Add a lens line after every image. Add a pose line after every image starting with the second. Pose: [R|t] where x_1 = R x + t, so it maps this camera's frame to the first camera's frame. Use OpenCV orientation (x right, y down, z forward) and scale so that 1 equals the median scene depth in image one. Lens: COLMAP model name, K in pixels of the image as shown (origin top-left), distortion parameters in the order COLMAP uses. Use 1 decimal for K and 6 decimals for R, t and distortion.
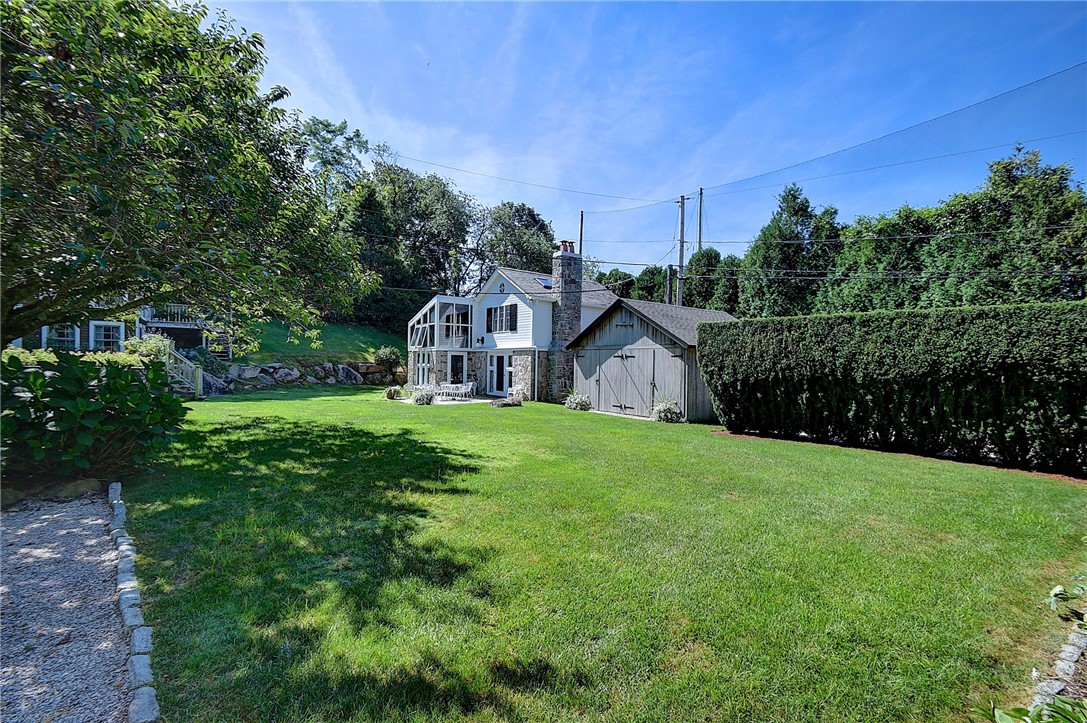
lens RADIAL K [[484.4, 0, 542.0], [0, 484.4, 364.3], [0, 0, 1]] dist [-0.003366, -0.010267]
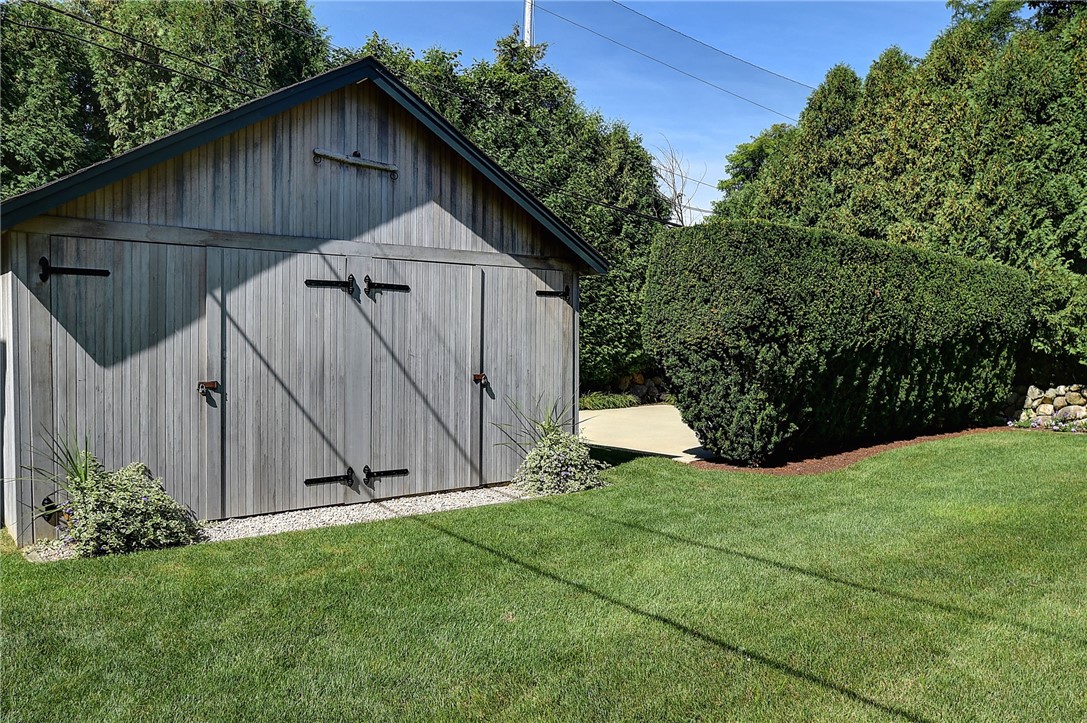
lens RADIAL K [[841.9, 0, 547.0], [0, 841.9, 359.6], [0, 0, 1]] dist [-0.045553, 0.008132]
pose [[-0.060931, -0.060076, 0.996332, -0.212174], [-0.016786, 0.998108, 0.059157, -0.003311], [-0.998001, -0.013120, -0.061824, 0.675137]]
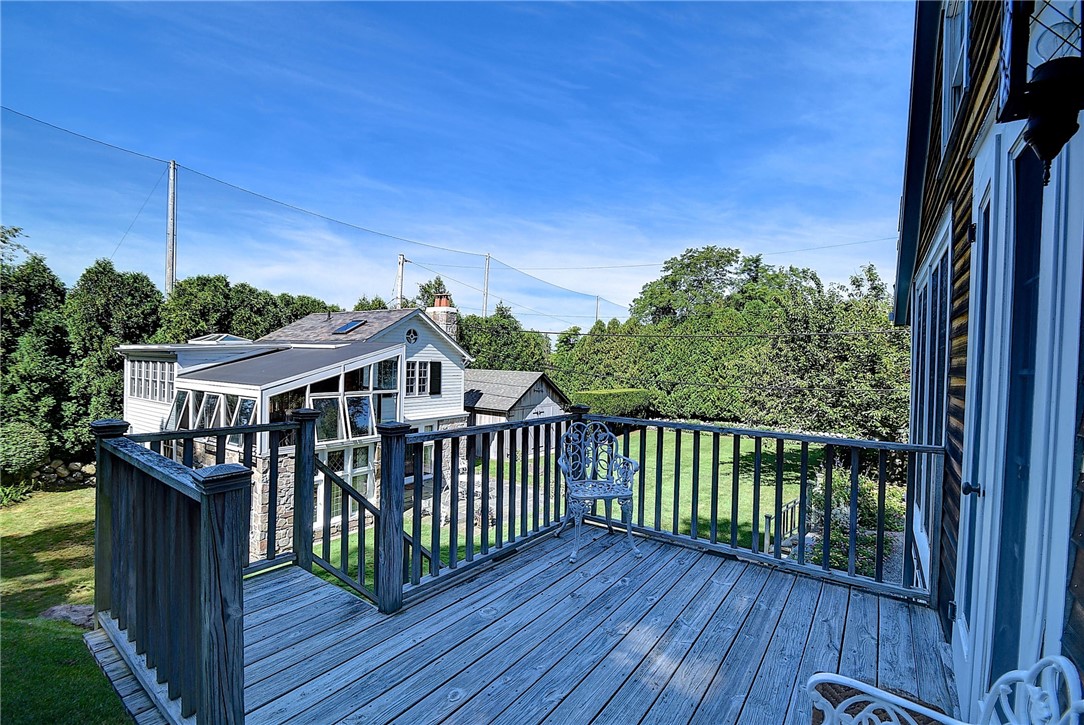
lens RADIAL K [[481.8, 0, 552.0], [0, 481.8, 371.0], [0, 0, 1]] dist [-0.010353, -0.003255]
pose [[-0.369610, -0.048554, 0.927918, -0.850342], [-0.035426, 0.998644, 0.038144, -0.142428], [-0.928511, -0.018775, -0.370829, 1.089884]]
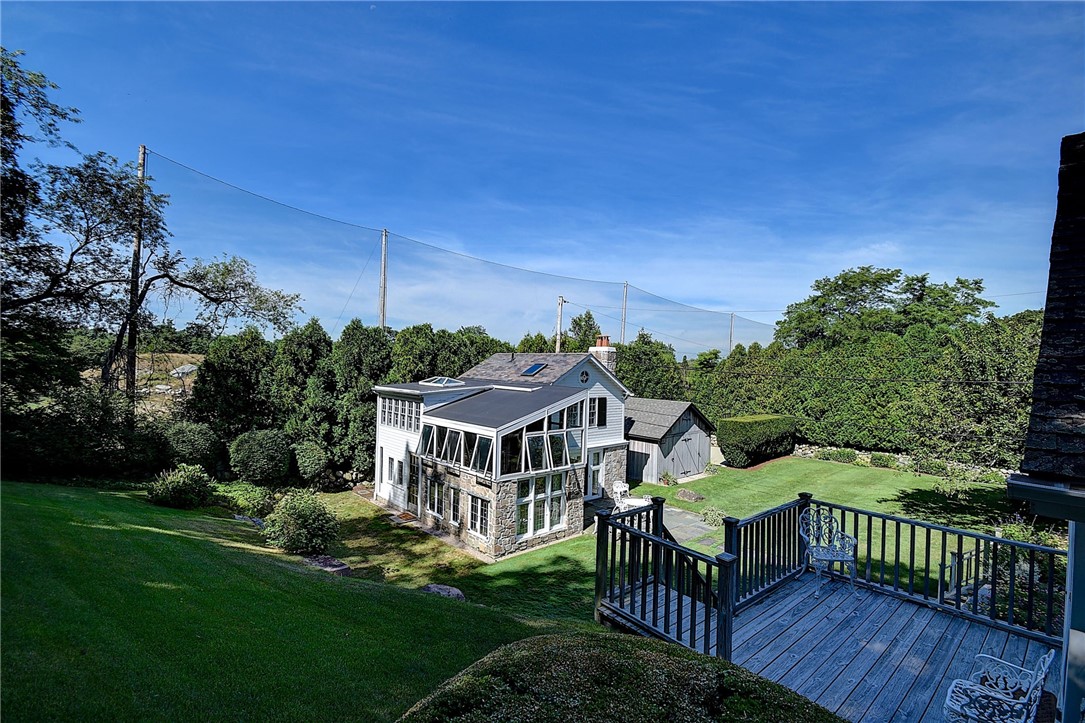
lens RADIAL K [[483.5, 0, 546.3], [0, 483.5, 371.5], [0, 0, 1]] dist [-0.003366, -0.010267]
pose [[-0.122998, -0.035569, 0.991769, -0.936909], [-0.031240, 0.999001, 0.031954, -0.194613], [-0.991915, -0.027053, -0.123986, 1.192591]]
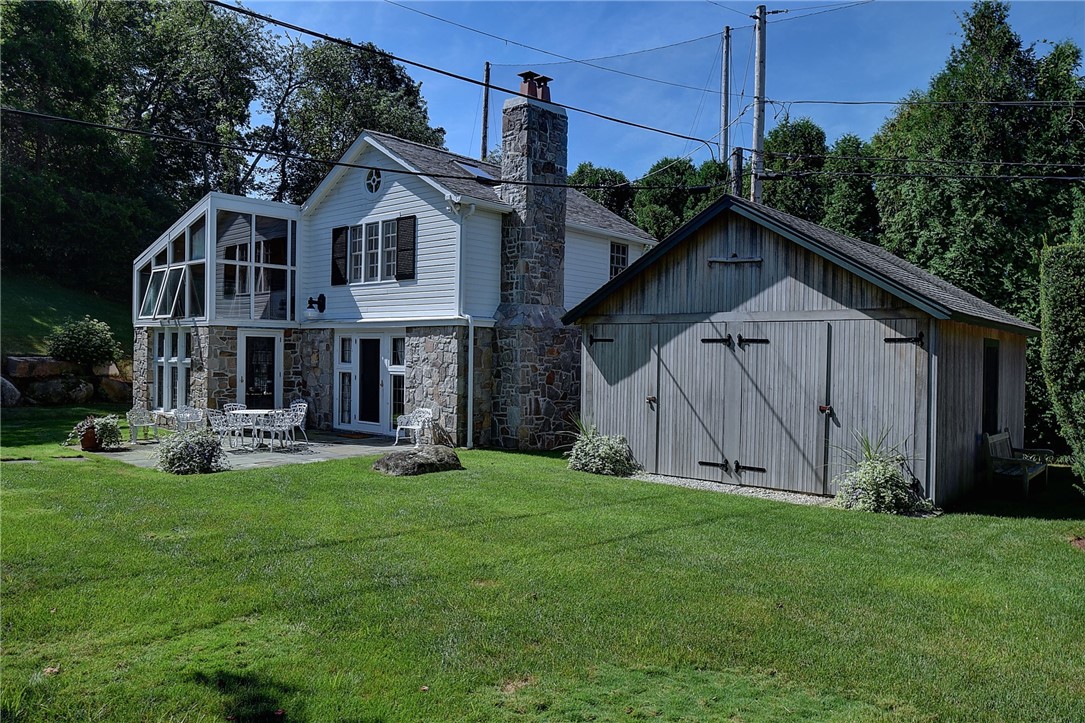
lens RADIAL K [[791.3, 0, 547.5], [0, 791.3, 366.9], [0, 0, 1]] dist [-0.041241, 0.005275]
pose [[0.973429, -0.004128, 0.228953, -0.094623], [0.000871, 0.999897, 0.014325, -0.002773], [-0.228988, -0.013744, 0.973332, 0.292236]]
